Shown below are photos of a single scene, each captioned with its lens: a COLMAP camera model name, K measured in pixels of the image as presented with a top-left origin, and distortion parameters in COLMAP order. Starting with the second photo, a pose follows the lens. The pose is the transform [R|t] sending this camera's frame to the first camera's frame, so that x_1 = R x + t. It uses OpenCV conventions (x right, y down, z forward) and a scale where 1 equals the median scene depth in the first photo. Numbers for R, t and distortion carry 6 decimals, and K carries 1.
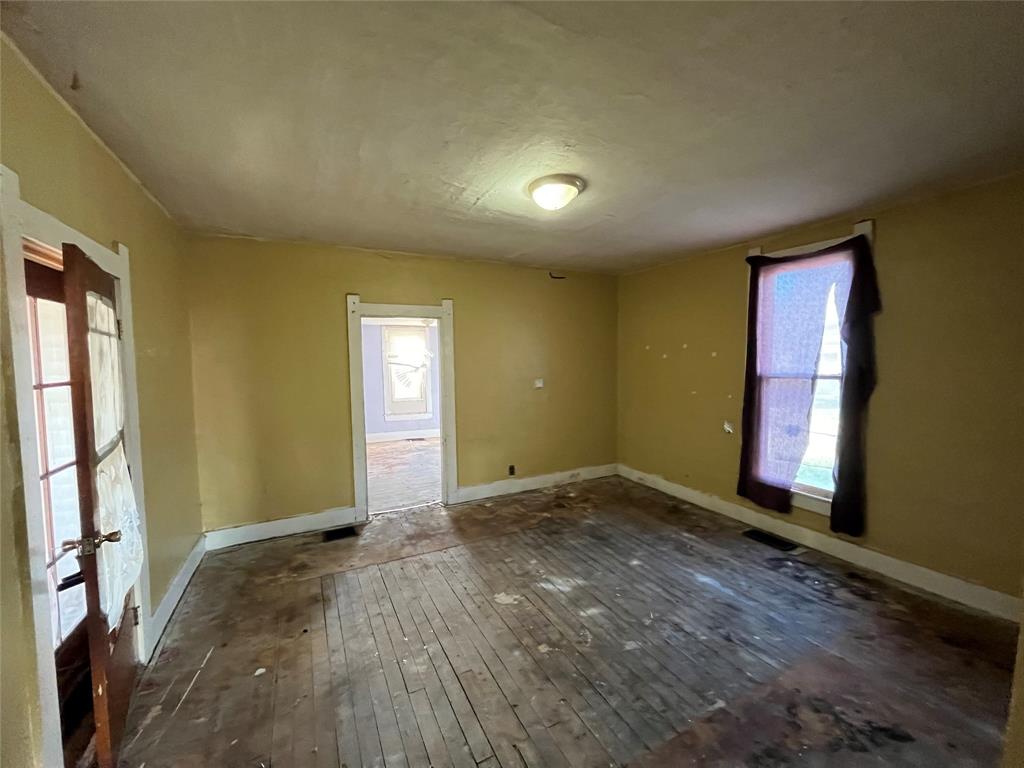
lens RADIAL K [[411.9, 0, 512.6], [0, 411.9, 389.0], [0, 0, 1]] dist [-0.002883, -0.000431]
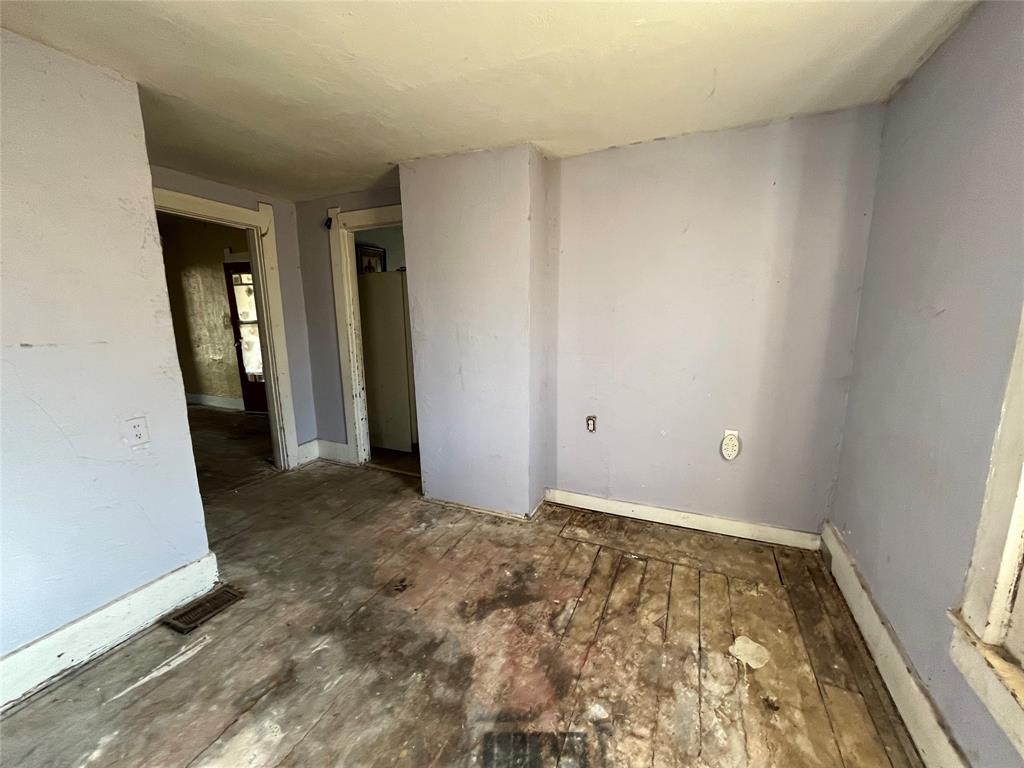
lens RADIAL K [[411.9, 0, 511.8], [0, 411.9, 386.9], [0, 0, 1]] dist [-0.002883, -0.000431]
pose [[-0.777432, 0.132036, -0.614952, -0.322600], [-0.027256, 0.969727, 0.242666, -0.118032], [0.628376, 0.205417, -0.750298, 2.854687]]
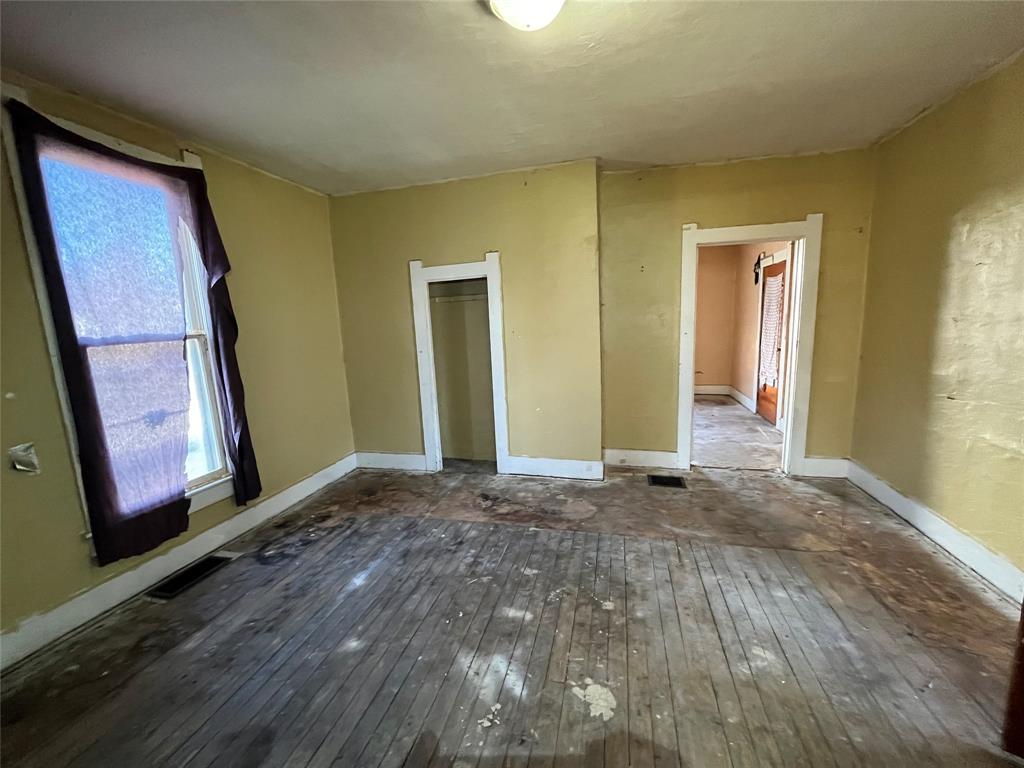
lens RADIAL K [[411.9, 0, 512.1], [0, 411.9, 384.3], [0, 0, 1]] dist [-0.002883, -0.000431]
pose [[-0.747853, -0.065164, 0.660658, -0.275561], [0.095015, 0.974419, 0.203667, -0.048202], [-0.657029, 0.215085, -0.722531, 1.376458]]
